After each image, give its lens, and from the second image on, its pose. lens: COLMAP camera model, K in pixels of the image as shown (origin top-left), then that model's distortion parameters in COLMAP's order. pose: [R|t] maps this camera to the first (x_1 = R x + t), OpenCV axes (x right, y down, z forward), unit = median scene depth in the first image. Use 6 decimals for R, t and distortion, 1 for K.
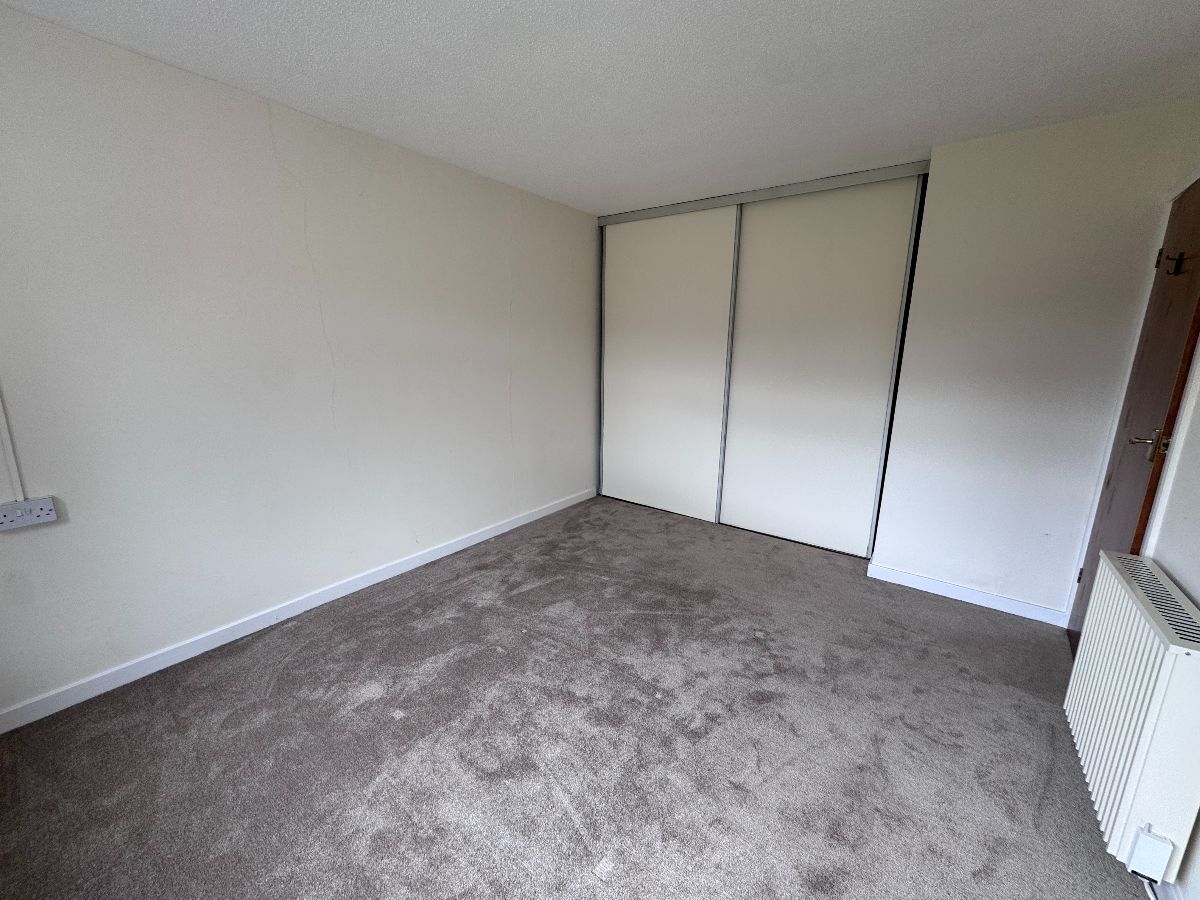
lens RADIAL K [[480.2, 0, 596.5], [0, 480.2, 444.7], [0, 0, 1]] dist [0.001697, -0.000137]
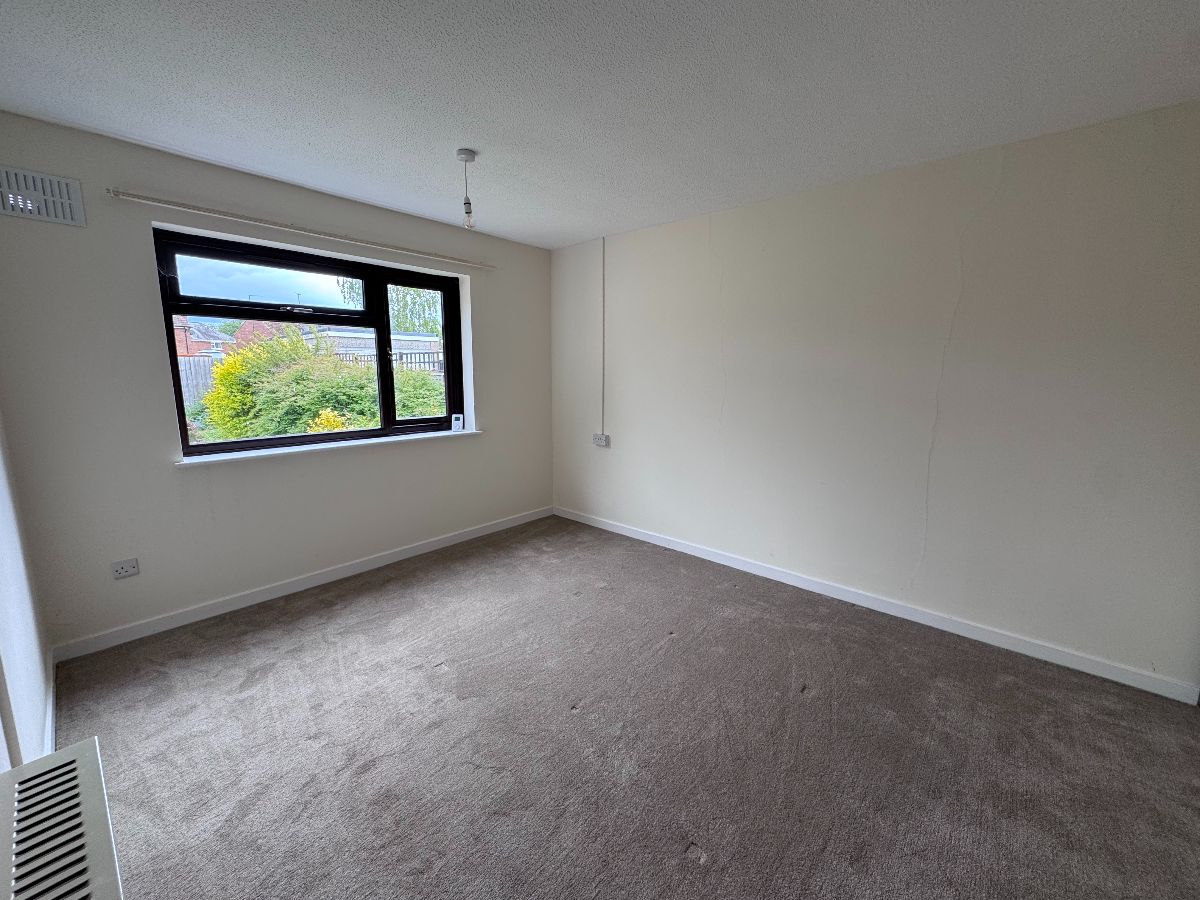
lens RADIAL K [[480.2, 0, 596.3], [0, 480.2, 450.1], [0, 0, 1]] dist [0.001697, -0.000137]
pose [[-0.095967, 0.140147, -0.985469, 0.921795], [-0.220660, 0.962410, 0.158356, -0.138305], [0.970618, 0.232651, -0.061434, 0.887020]]
